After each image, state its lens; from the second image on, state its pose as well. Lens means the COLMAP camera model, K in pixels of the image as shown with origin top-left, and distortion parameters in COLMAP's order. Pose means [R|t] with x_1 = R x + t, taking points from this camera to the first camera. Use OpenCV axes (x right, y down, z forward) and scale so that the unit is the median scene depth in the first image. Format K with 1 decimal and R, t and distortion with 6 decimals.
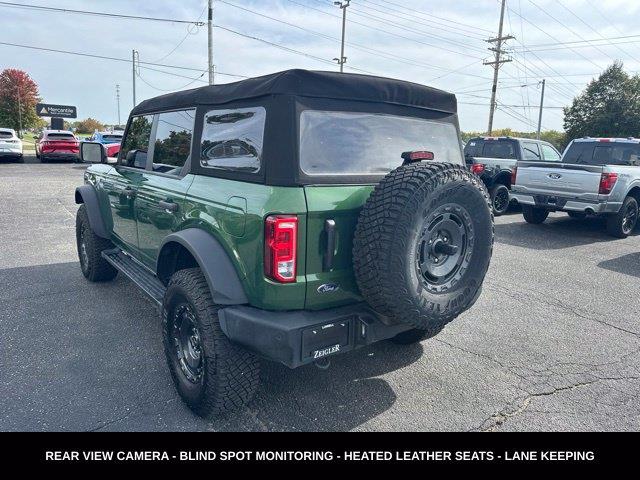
lens RADIAL K [[453.0, 0, 324.5], [0, 453.0, 238.9], [0, 0, 1]] dist [0.010433, -0.004476]
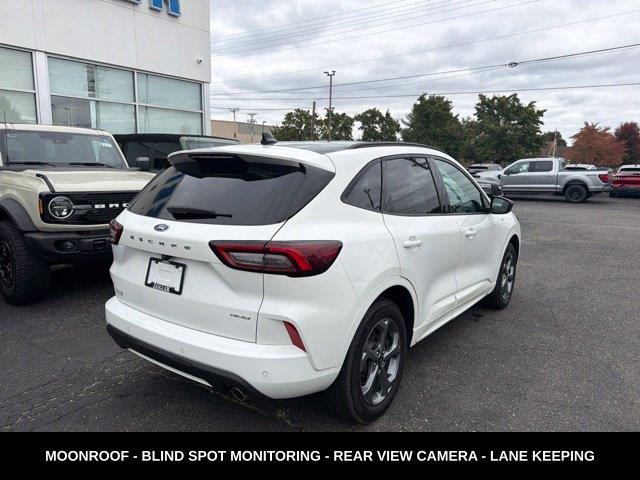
lens RADIAL K [[469.3, 0, 321.5], [0, 469.3, 223.8], [0, 0, 1]] dist [0.008726, -0.004946]
pose [[0.310644, 0.080892, -0.947078, 0.164764], [-0.195473, 0.980513, 0.019632, -0.005407], [0.930210, 0.179030, 0.320402, 0.083028]]
